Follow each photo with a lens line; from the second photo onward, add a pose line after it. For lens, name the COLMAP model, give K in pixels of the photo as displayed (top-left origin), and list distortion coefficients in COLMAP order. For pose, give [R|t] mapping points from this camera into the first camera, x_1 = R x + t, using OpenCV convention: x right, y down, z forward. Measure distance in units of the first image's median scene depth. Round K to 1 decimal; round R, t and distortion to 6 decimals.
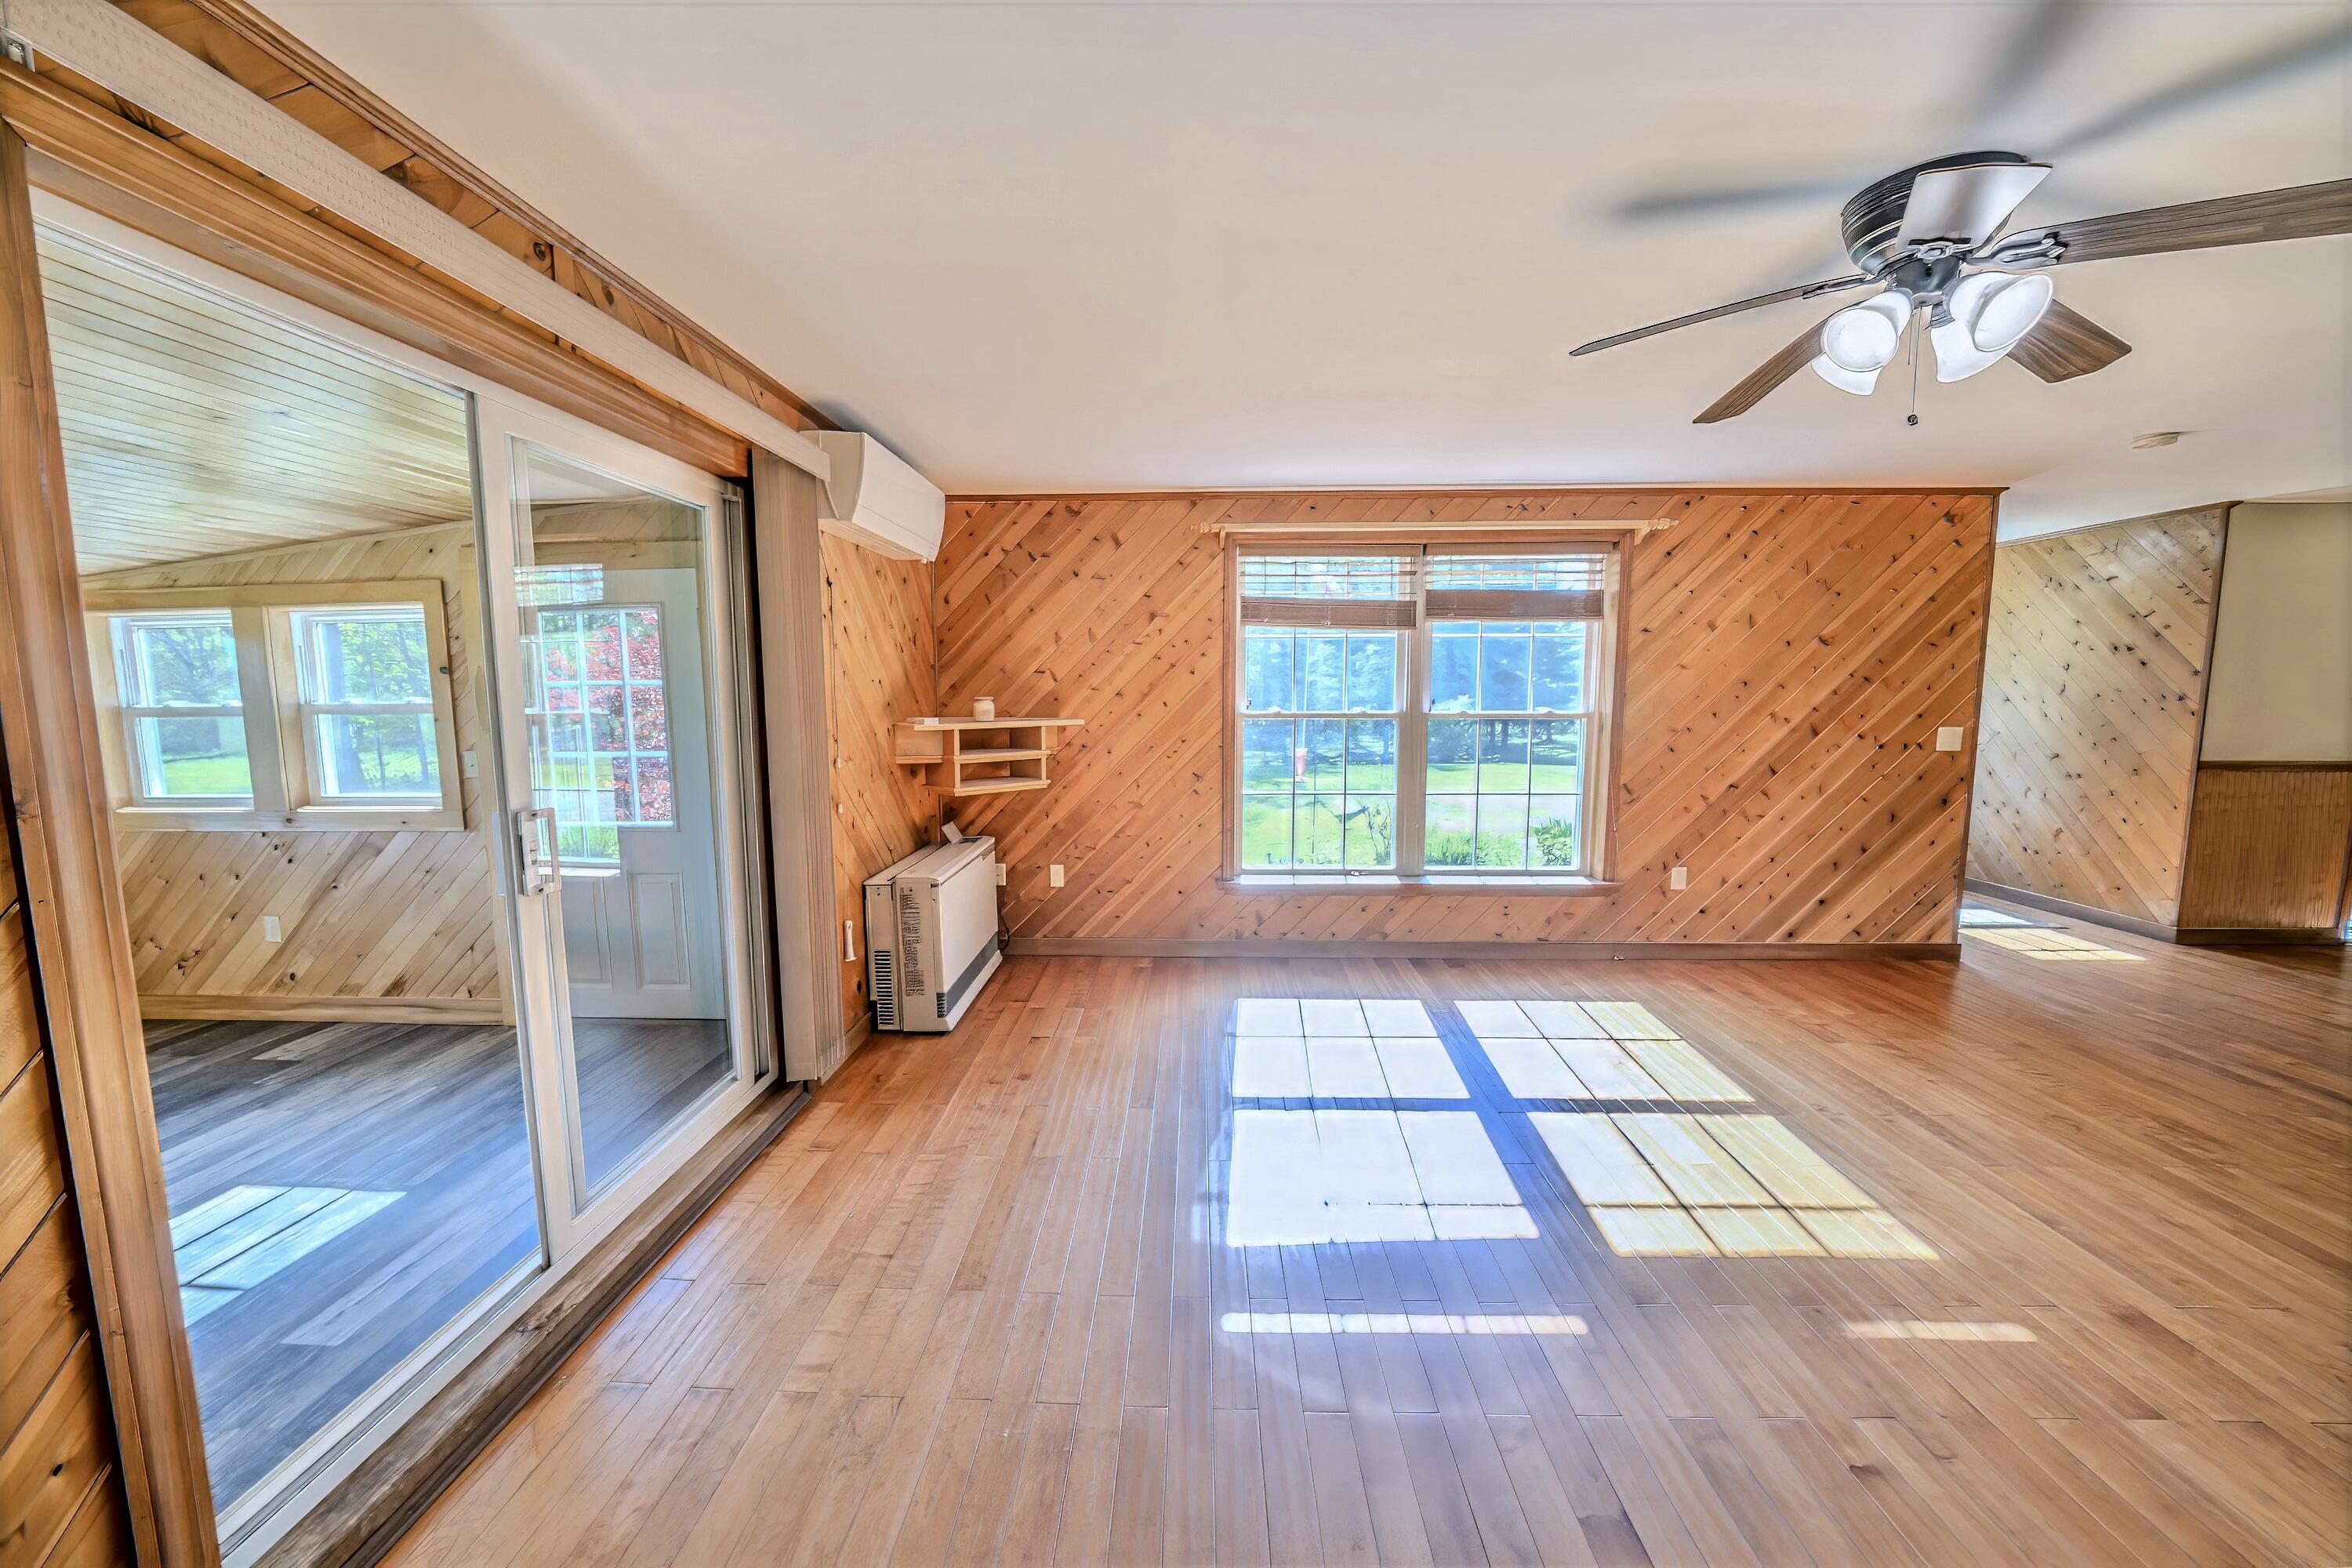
lens RADIAL K [[824.9, 0, 1184.0], [0, 824.9, 780.8], [0, 0, 1]] dist [0.003098, 0.000158]
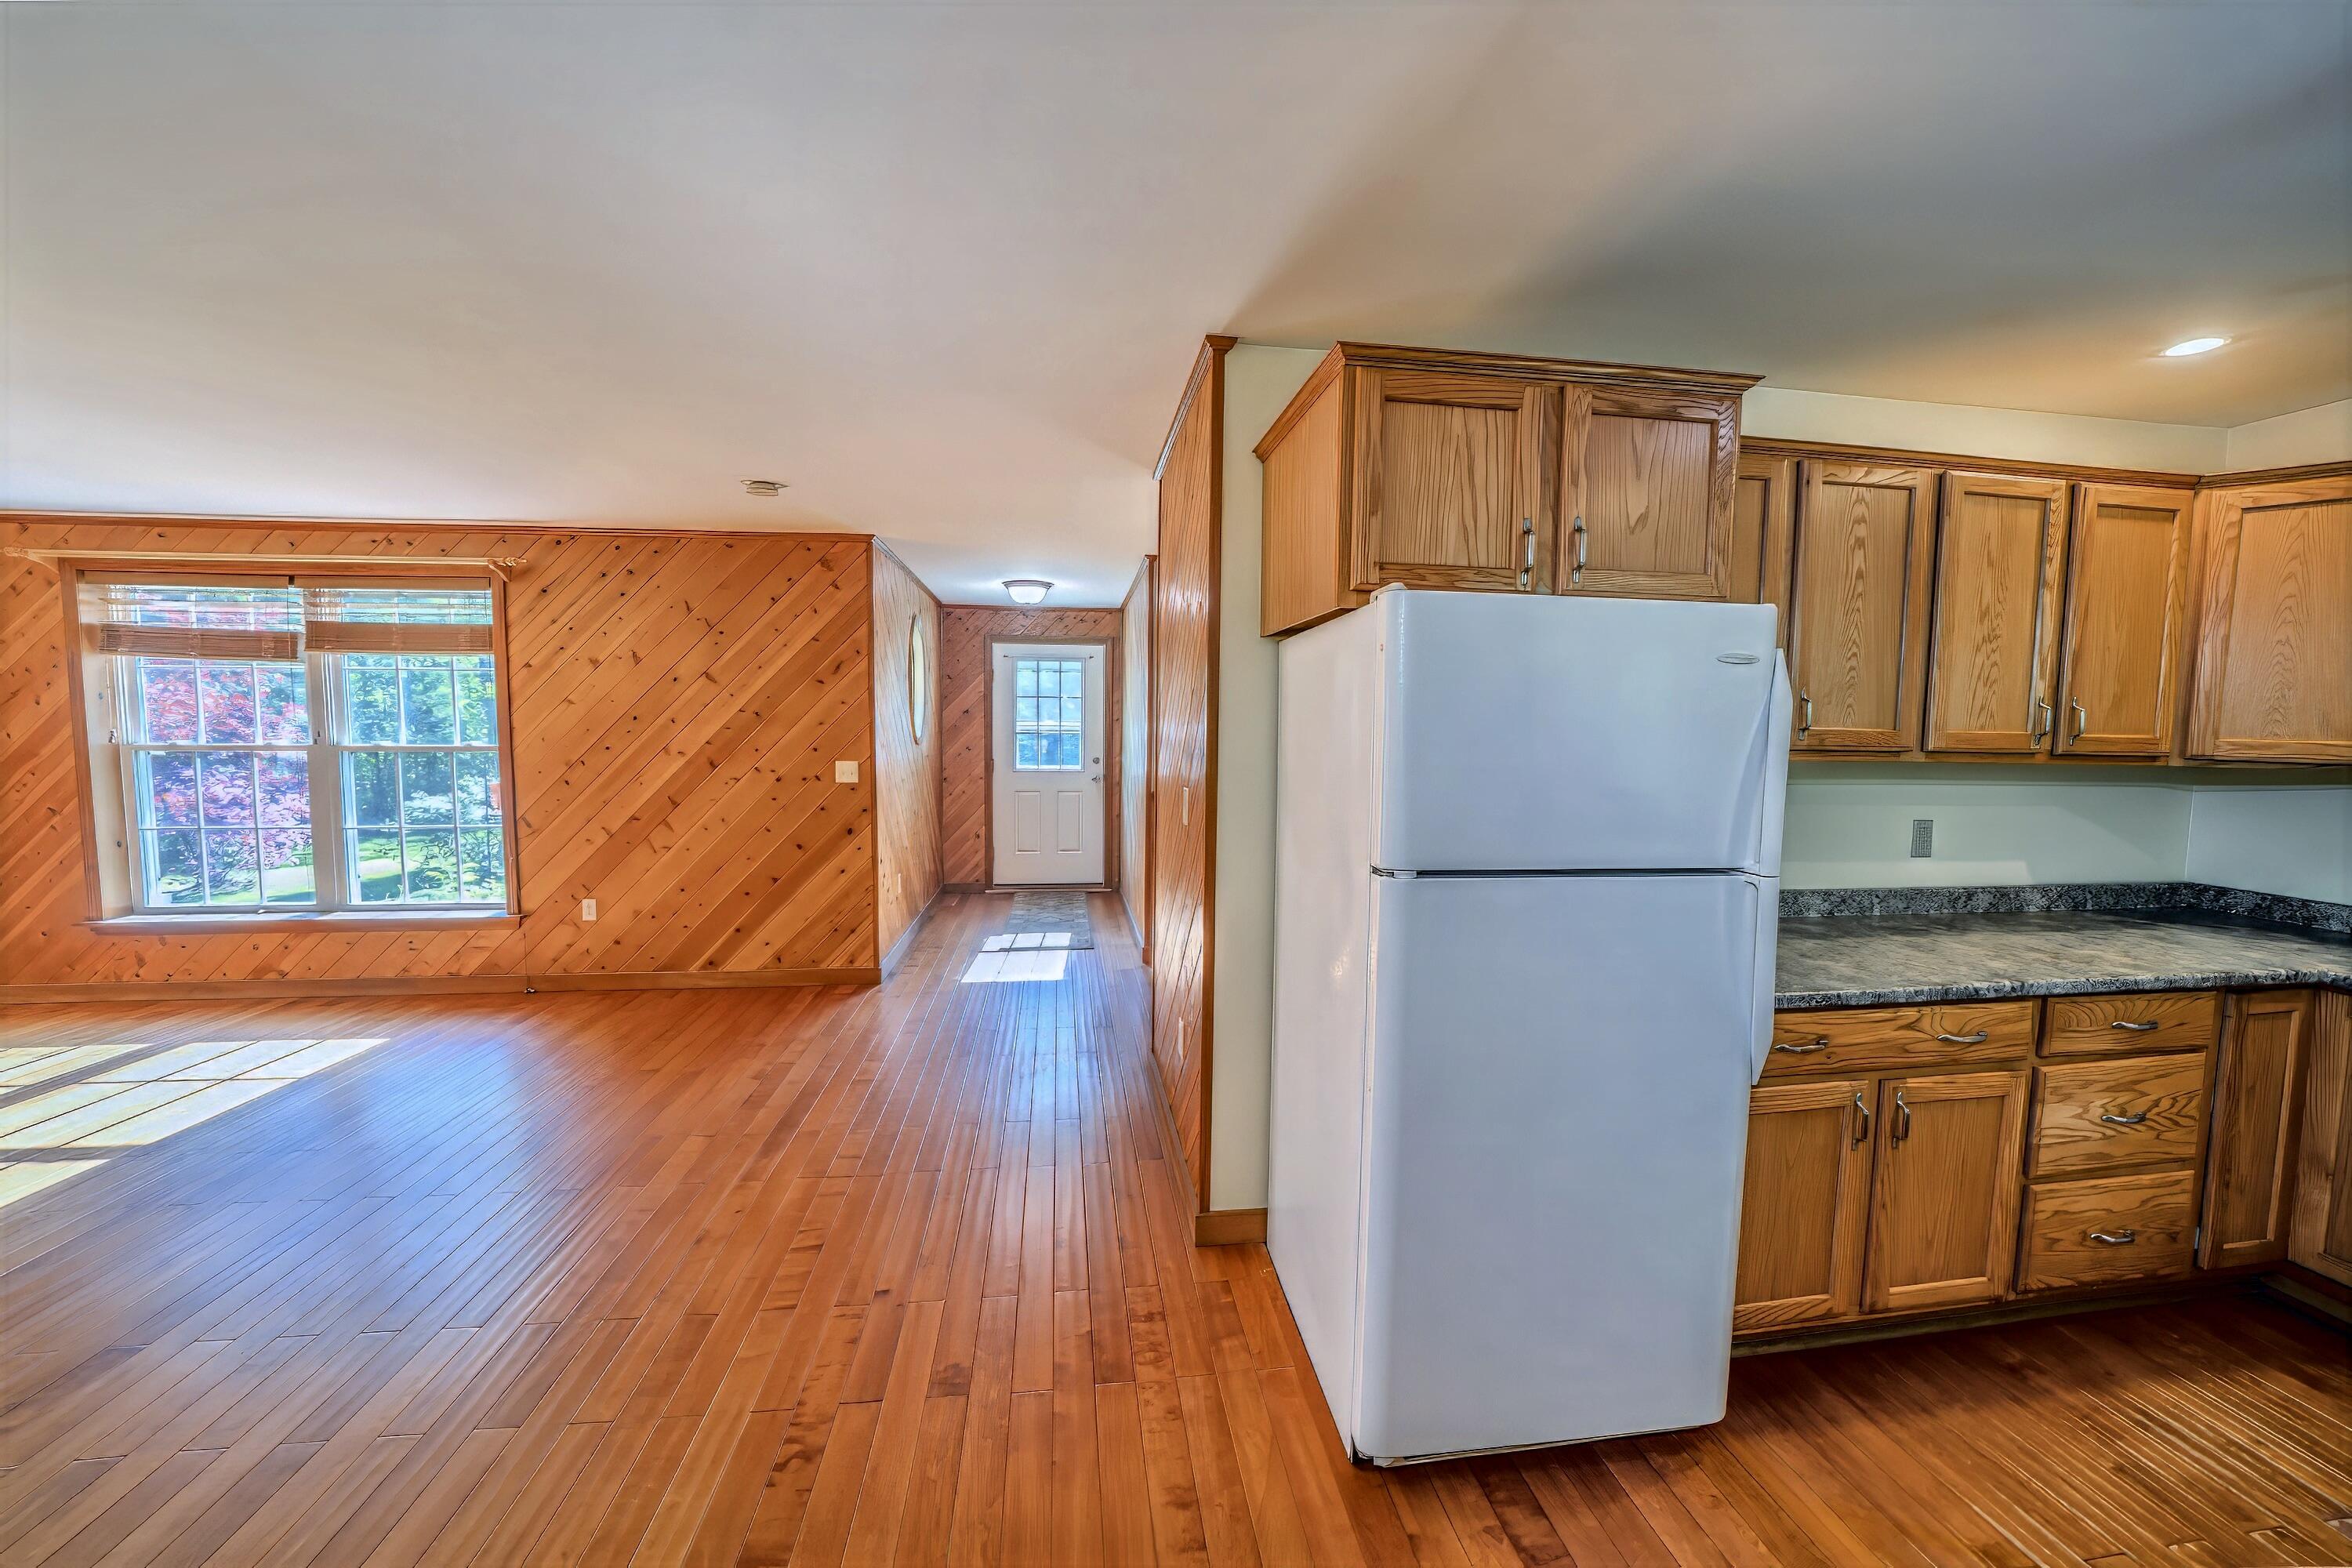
lens RADIAL K [[824.9, 0, 1164.4], [0, 824.9, 777.5], [0, 0, 1]] dist [0.003098, 0.000158]
pose [[0.995378, -0.001029, 0.096031, 1.224955], [0.005238, 0.999036, -0.043592, 0.004692], [-0.095894, 0.043894, 0.994423, -0.080601]]
